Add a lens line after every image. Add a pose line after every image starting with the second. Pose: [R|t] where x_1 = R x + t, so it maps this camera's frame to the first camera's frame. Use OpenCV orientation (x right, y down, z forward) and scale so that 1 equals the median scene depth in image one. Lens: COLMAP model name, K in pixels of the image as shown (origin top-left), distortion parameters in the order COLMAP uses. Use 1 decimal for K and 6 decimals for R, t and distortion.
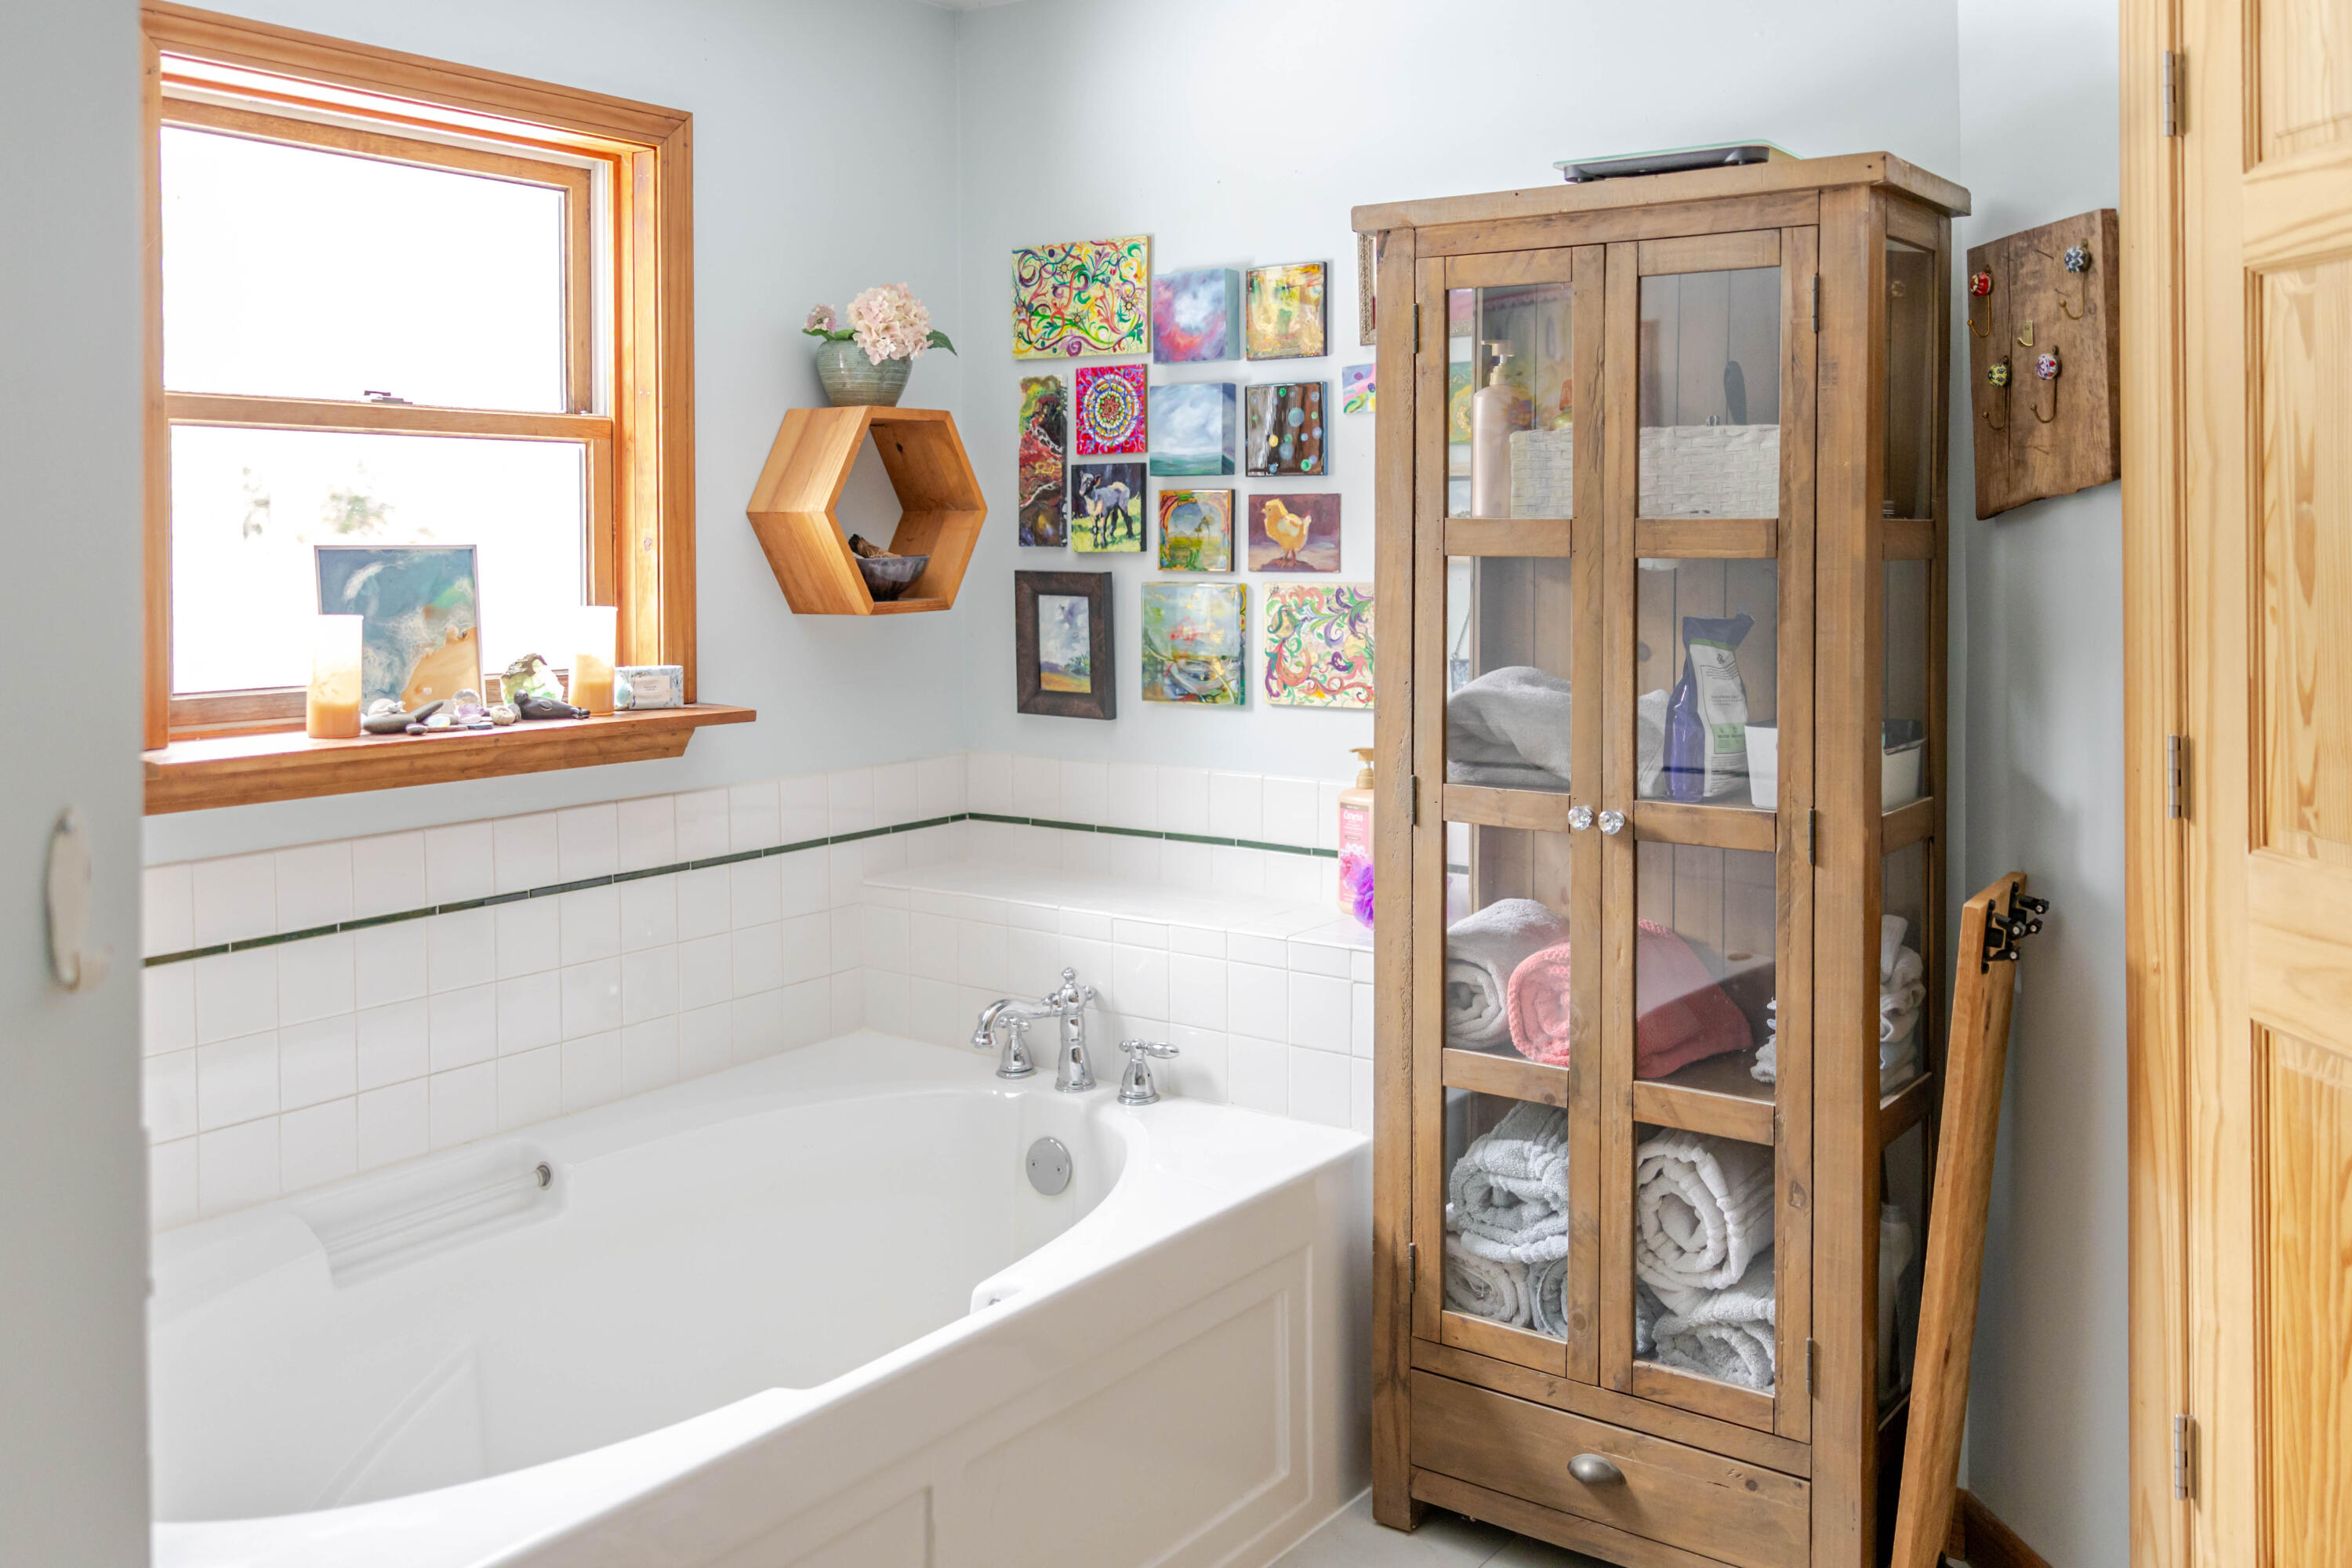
lens RADIAL K [[1872.0, 0, 1179.4], [0, 1872.0, 781.1], [0, 0, 1]] dist [0.003992, 0.001795]
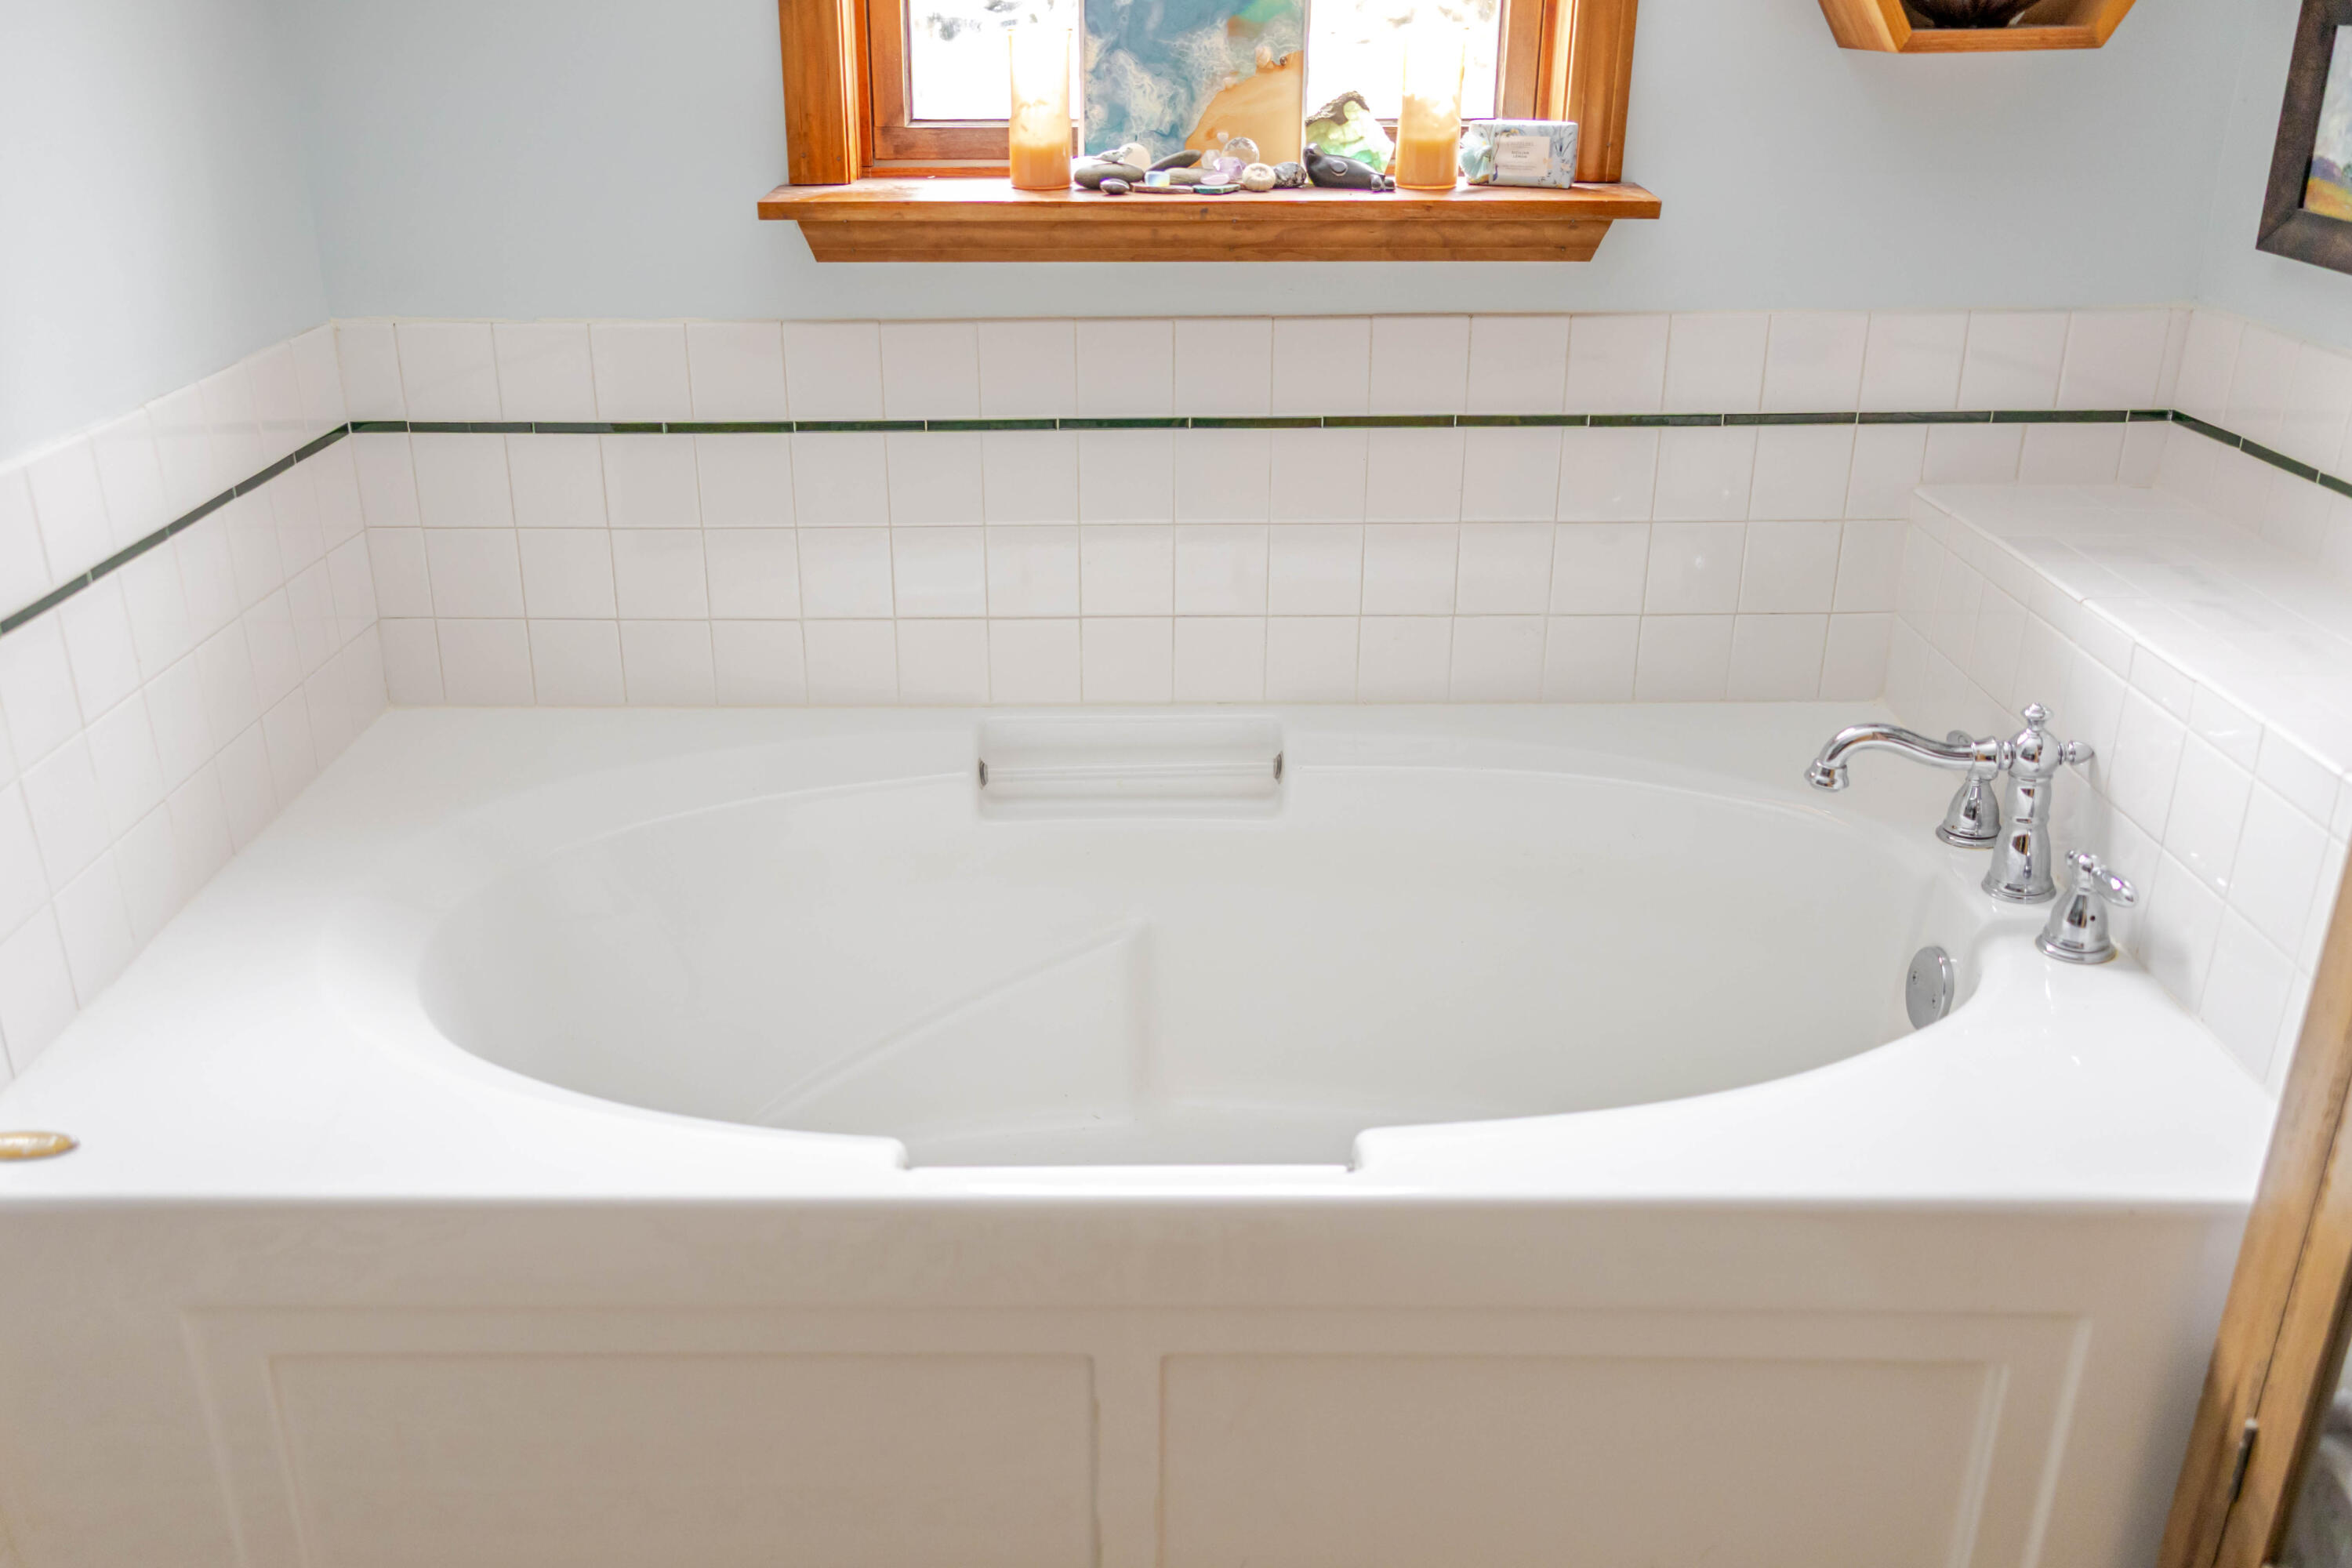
lens RADIAL K [[1872.0, 0, 1190.8], [0, 1872.0, 867.3], [0, 0, 1]] dist [0.003992, 0.001795]
pose [[0.595216, 0.347935, -0.724333, 0.258946], [-0.099779, 0.926424, 0.363018, -0.047209], [0.797347, -0.143801, 0.586139, 0.476218]]
